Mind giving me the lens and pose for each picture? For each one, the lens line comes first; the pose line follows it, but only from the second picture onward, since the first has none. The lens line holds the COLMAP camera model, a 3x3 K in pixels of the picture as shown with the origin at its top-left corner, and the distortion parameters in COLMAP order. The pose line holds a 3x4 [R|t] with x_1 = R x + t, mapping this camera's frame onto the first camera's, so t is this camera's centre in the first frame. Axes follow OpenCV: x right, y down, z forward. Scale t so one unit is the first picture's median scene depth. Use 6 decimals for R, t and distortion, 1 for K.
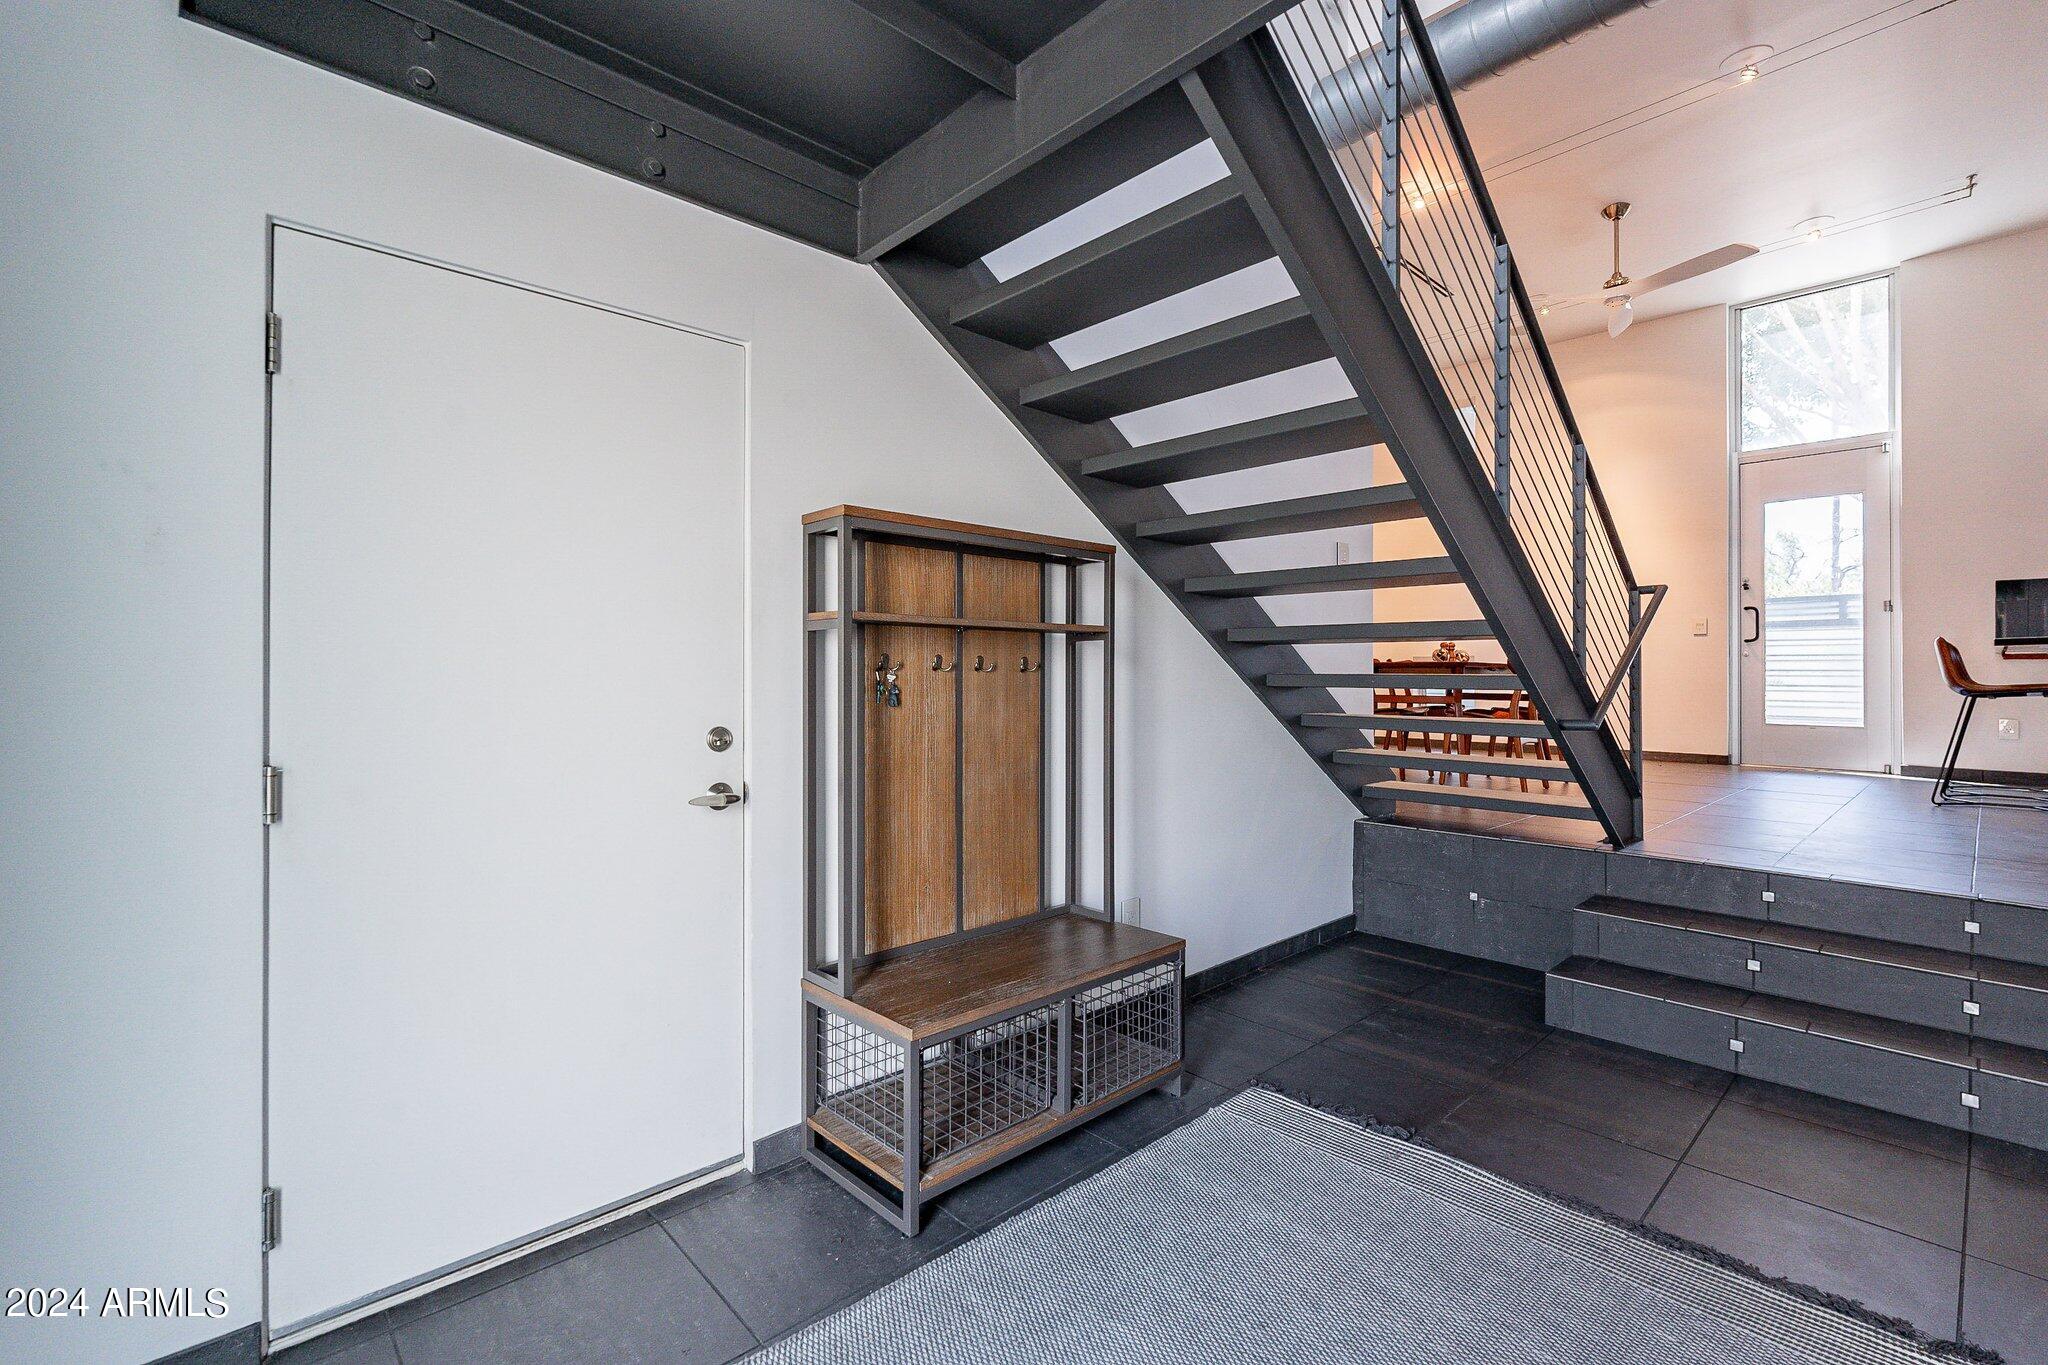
lens RADIAL K [[902.6, 0, 1020.9], [0, 902.6, 663.7], [0, 0, 1]] dist [0.000077, -0.000012]
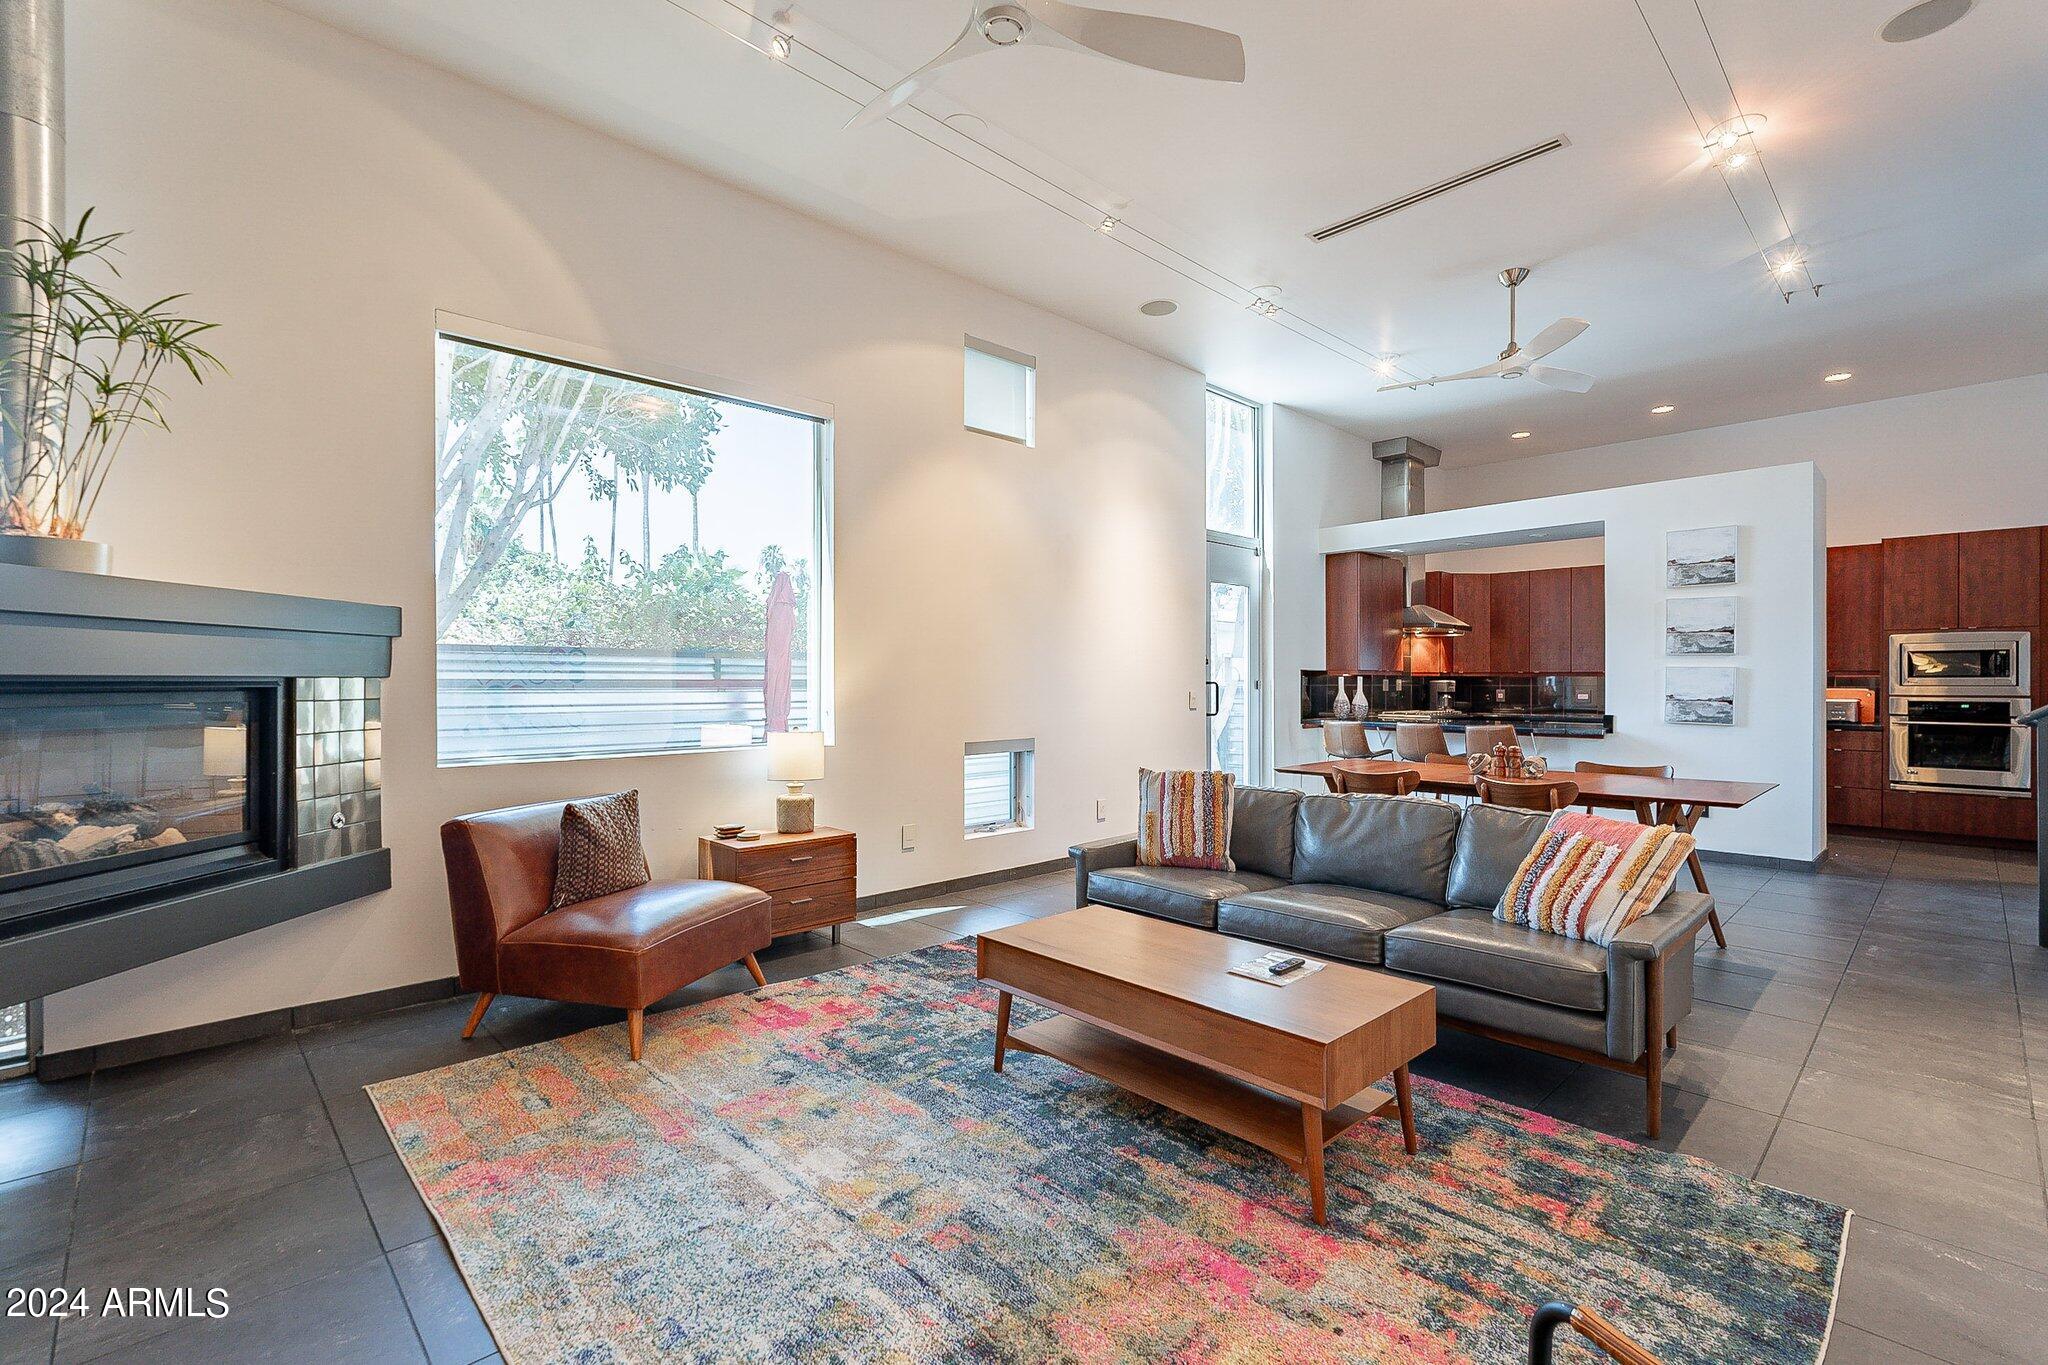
lens RADIAL K [[907.8, 0, 1025.5], [0, 907.8, 684.5], [0, 0, 1]] dist [0.000399, 0.000245]
pose [[-0.018498, -0.000867, 0.999829, -0.224467], [-0.005783, 0.999983, 0.000760, -0.062520], [-0.999812, -0.005768, -0.018503, 1.282223]]
